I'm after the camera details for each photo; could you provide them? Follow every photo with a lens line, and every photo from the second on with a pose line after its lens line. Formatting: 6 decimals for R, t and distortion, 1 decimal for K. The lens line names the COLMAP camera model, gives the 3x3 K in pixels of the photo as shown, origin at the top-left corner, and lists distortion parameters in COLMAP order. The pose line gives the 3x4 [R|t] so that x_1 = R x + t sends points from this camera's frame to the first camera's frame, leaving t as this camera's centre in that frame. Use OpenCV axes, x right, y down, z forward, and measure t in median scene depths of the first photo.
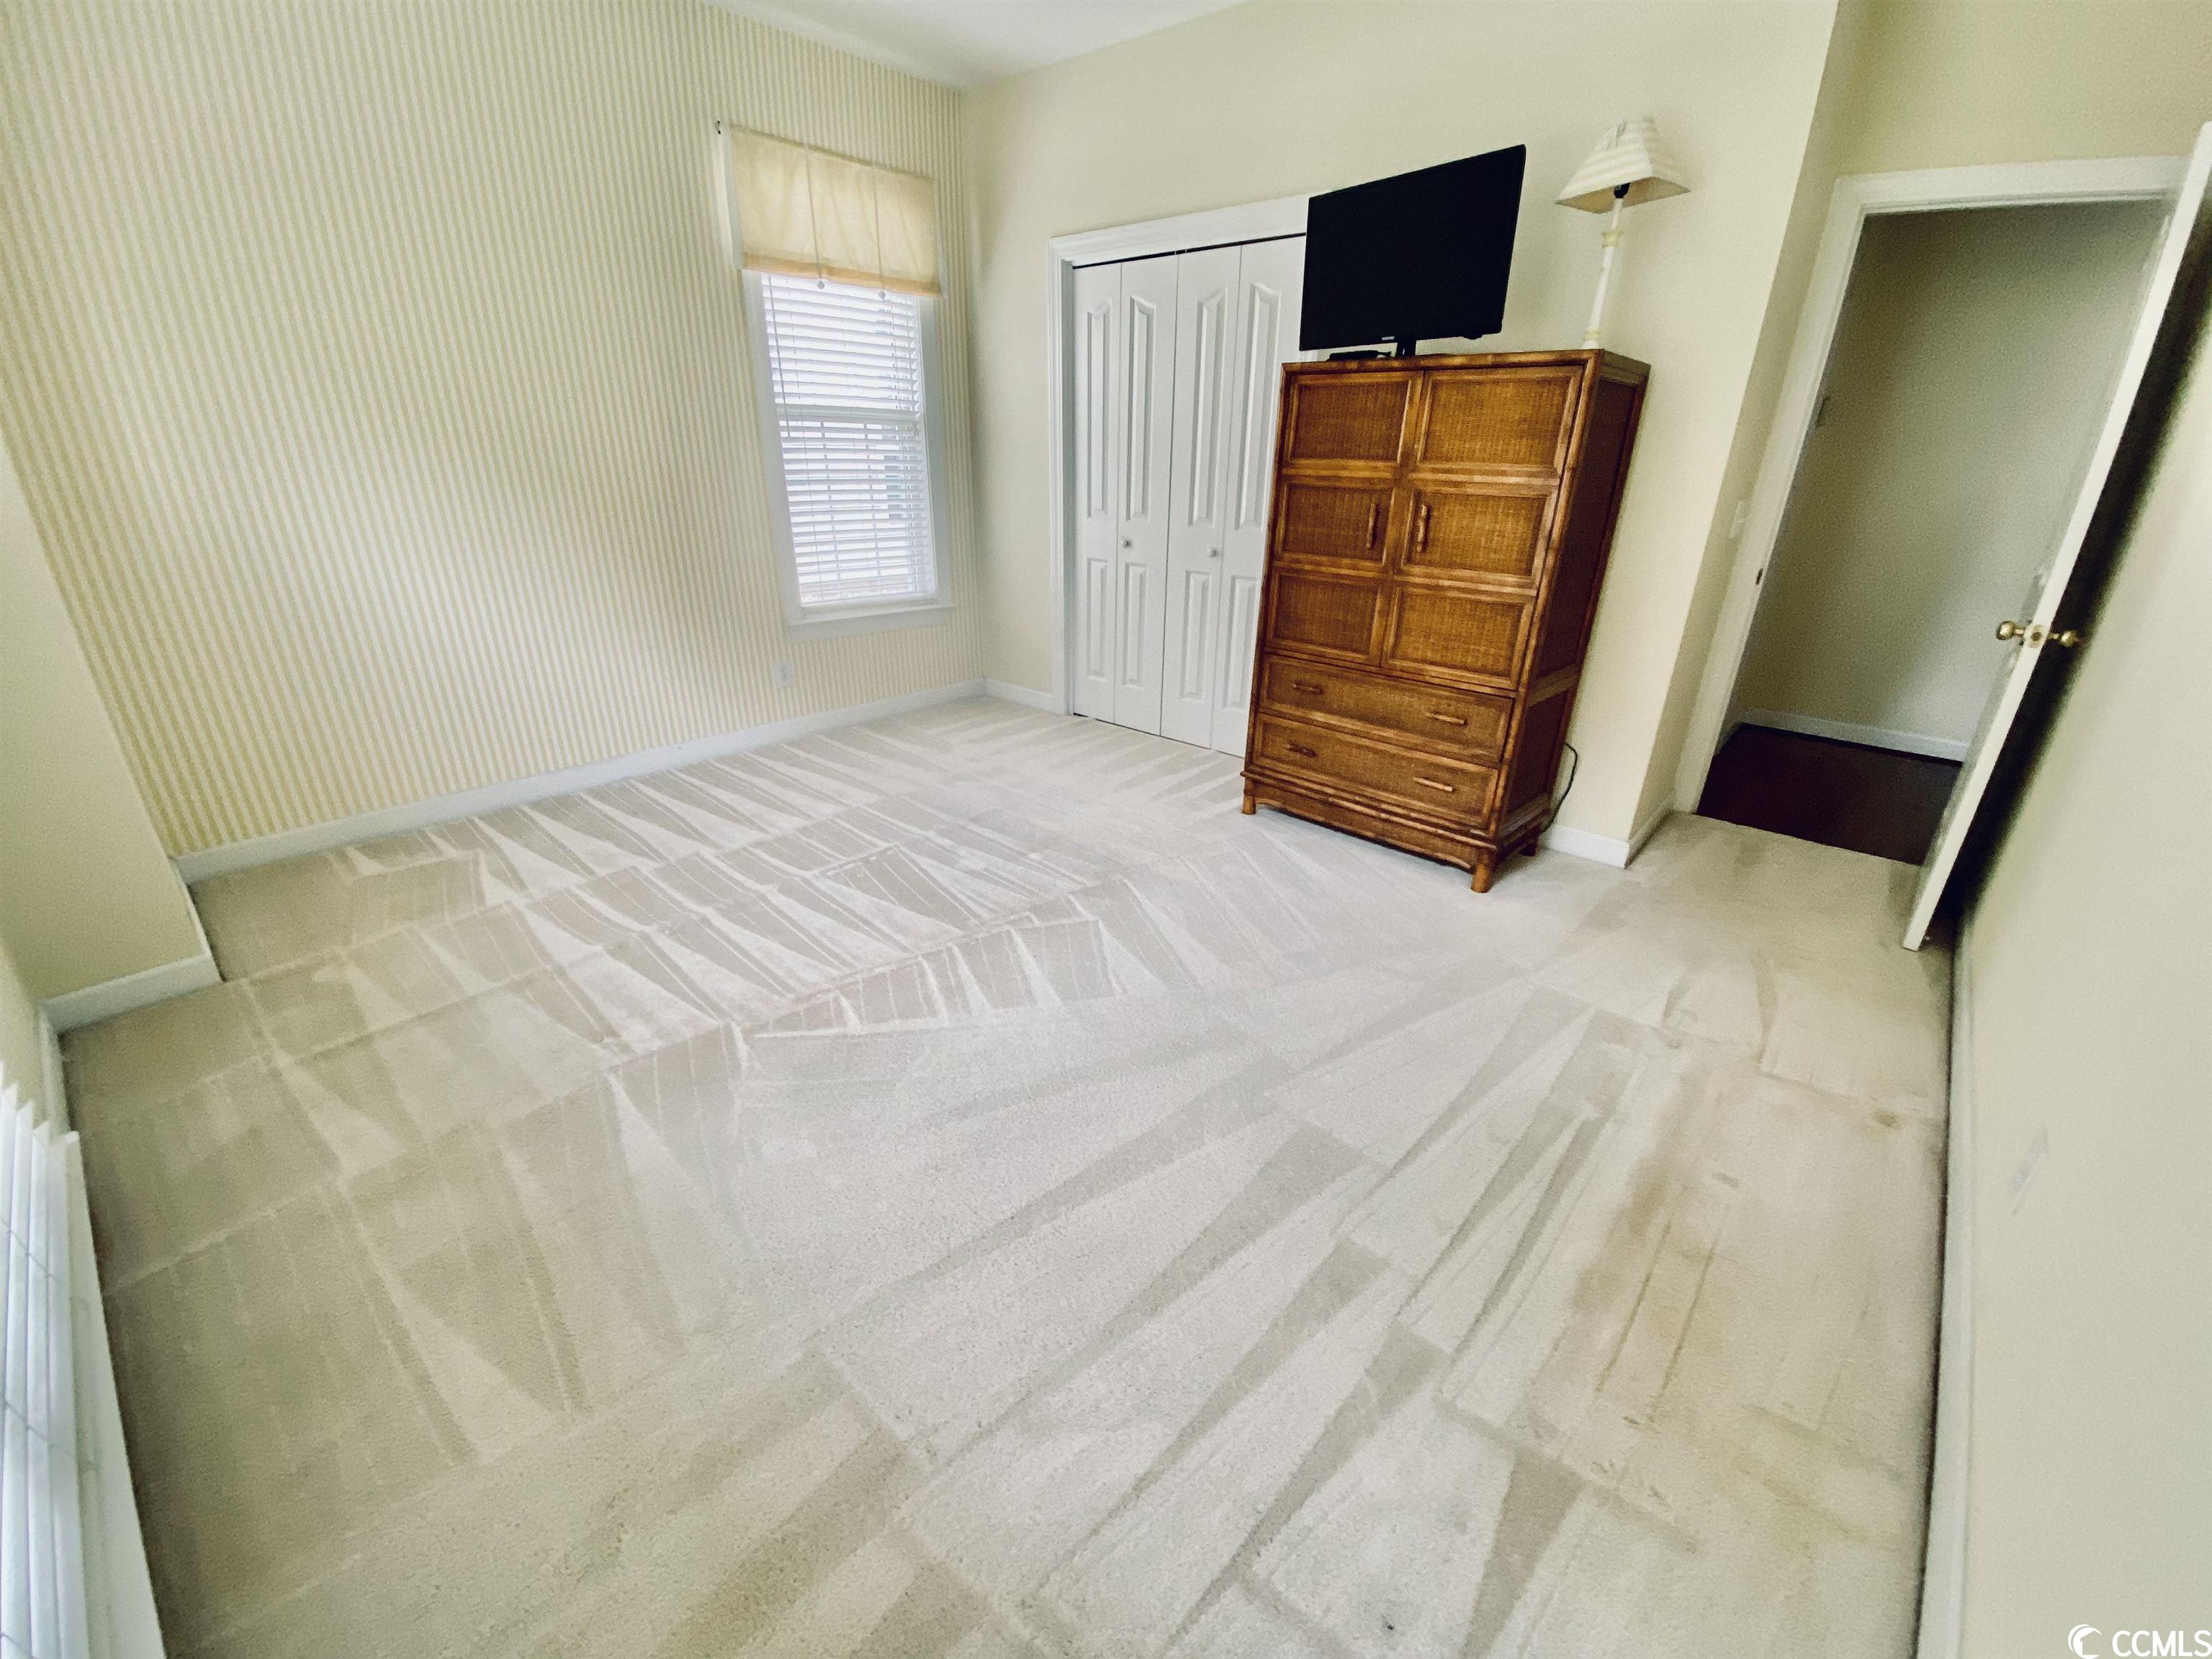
lens RADIAL K [[904.9, 0, 1123.9], [0, 904.9, 840.3], [0, 0, 1]] dist [0.001177, -0.006736]
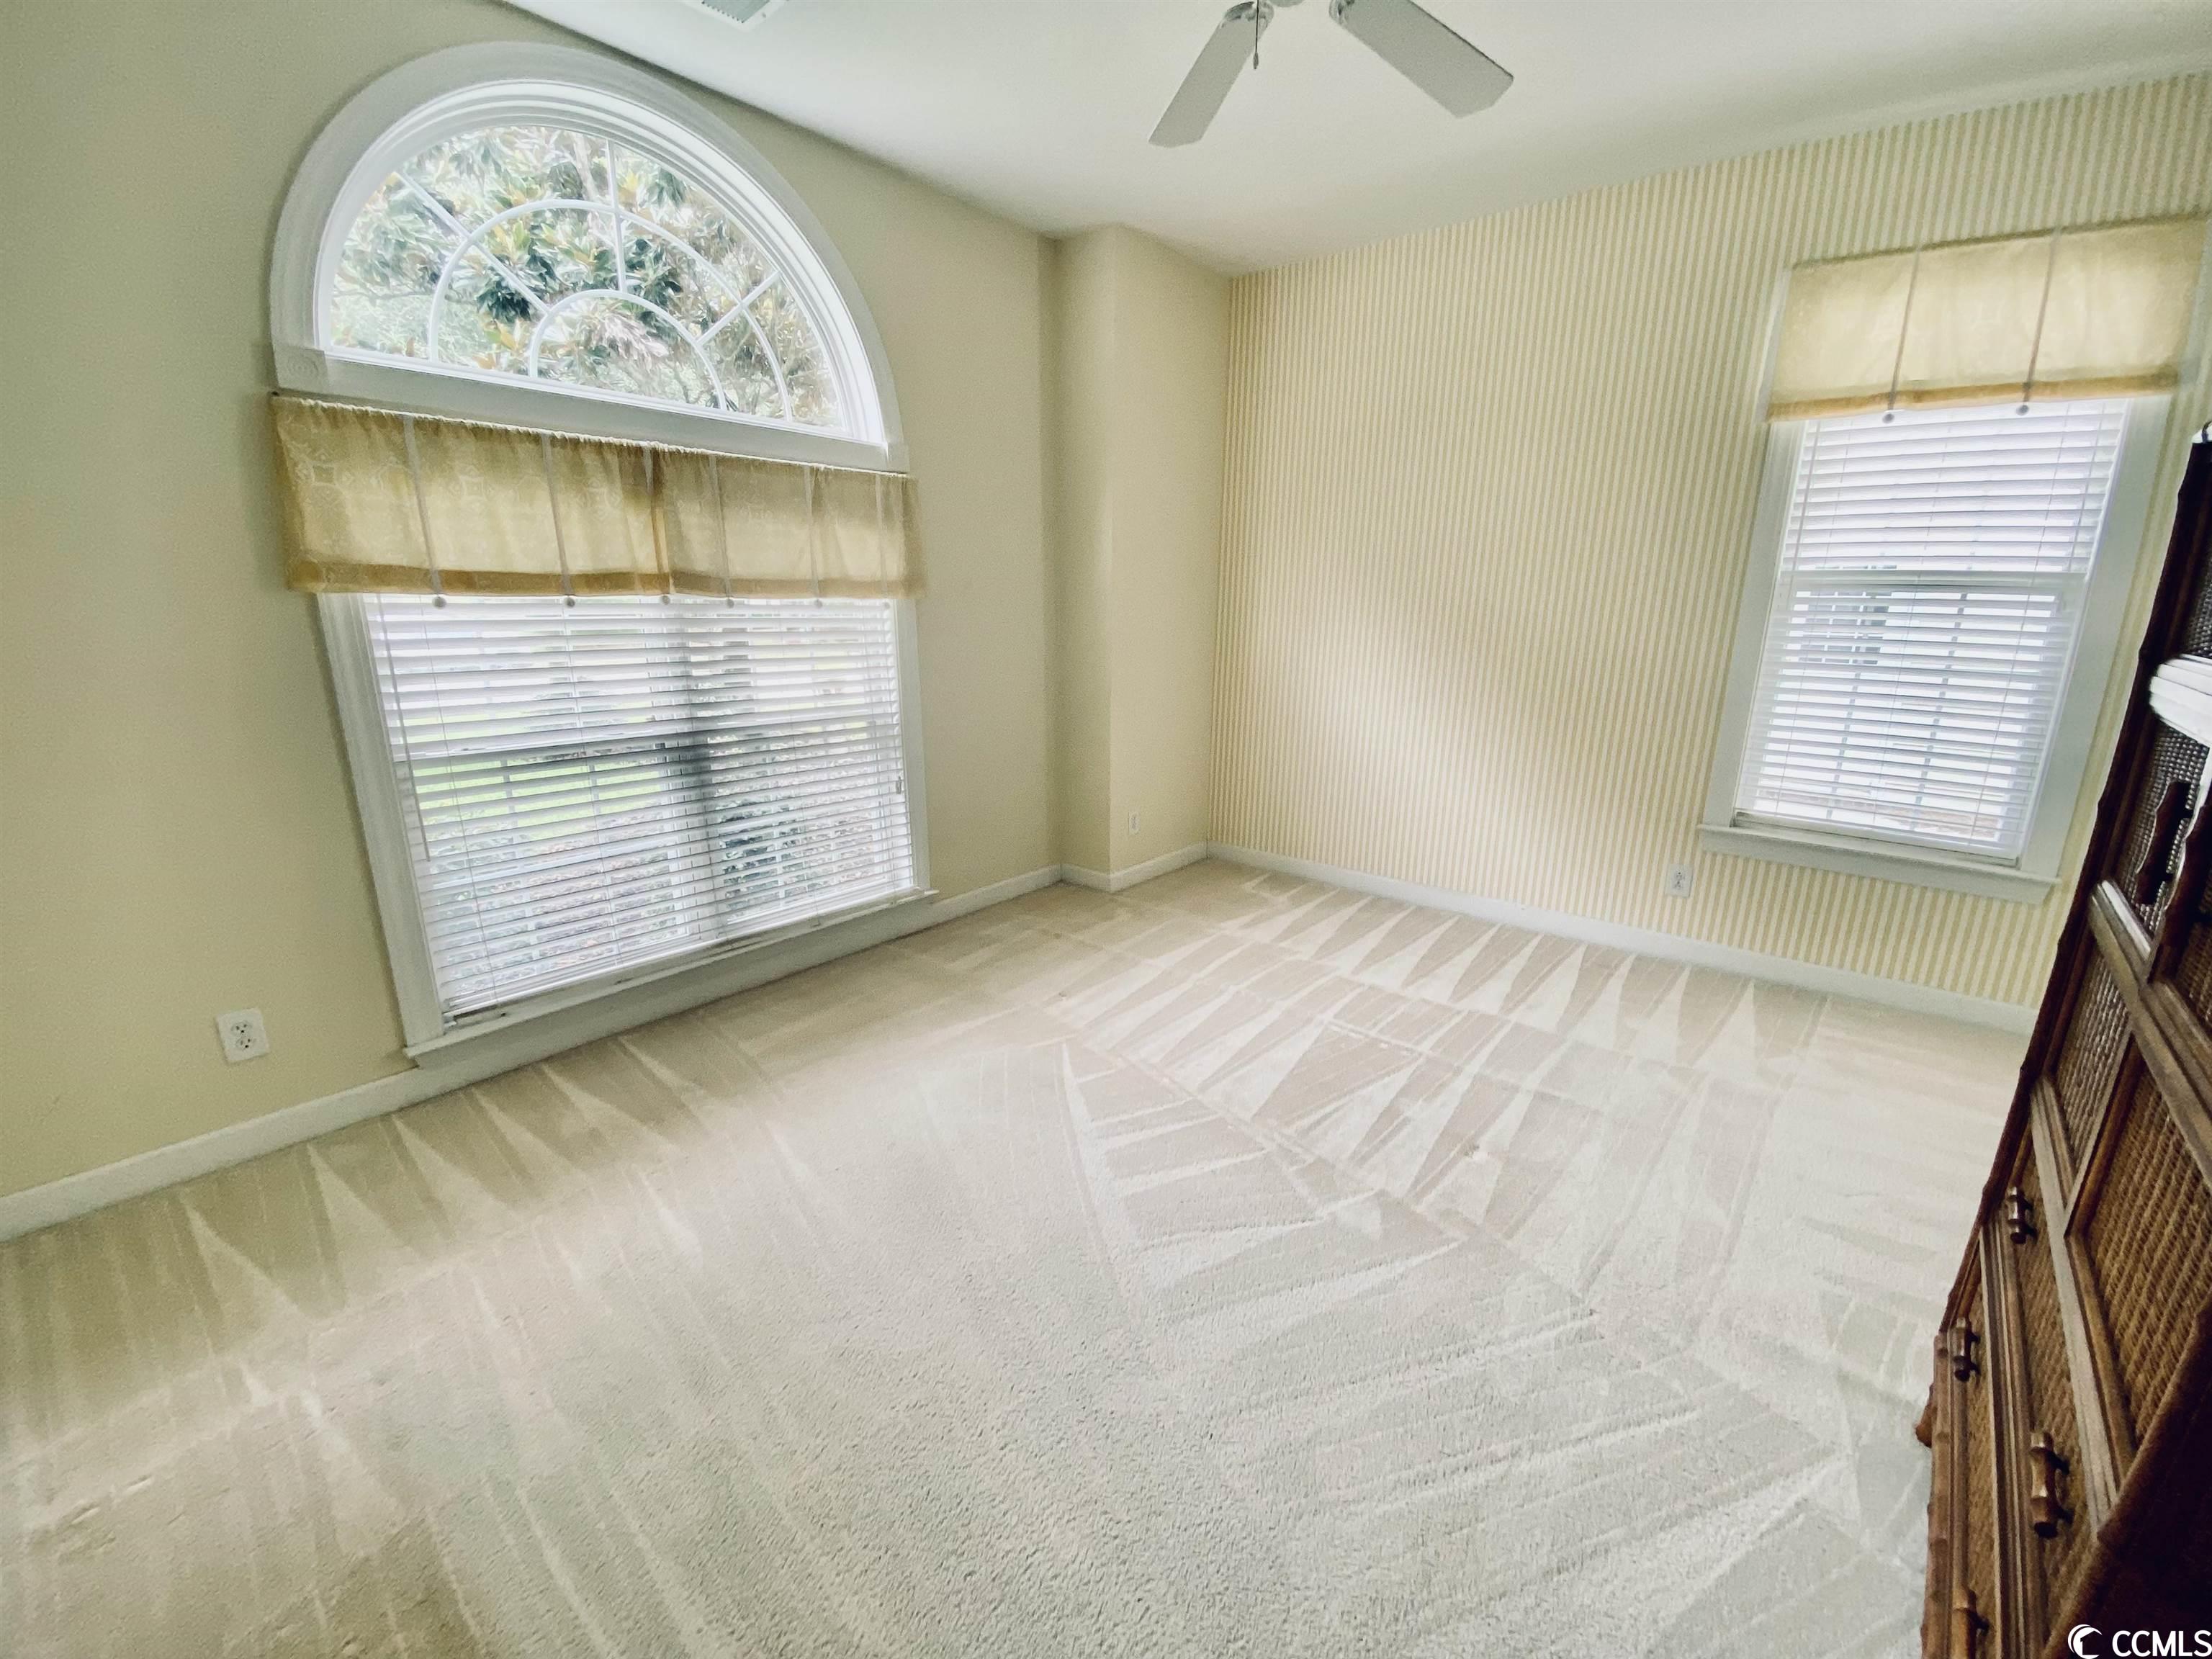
lens RADIAL K [[904.9, 0, 1119.0], [0, 904.9, 819.2], [0, 0, 1]] dist [0.001177, -0.006736]
pose [[0.032117, 0.214311, -0.976237, 0.596475], [-0.418551, 0.889856, 0.181578, -0.258593], [0.907625, 0.402774, 0.118280, 0.640207]]
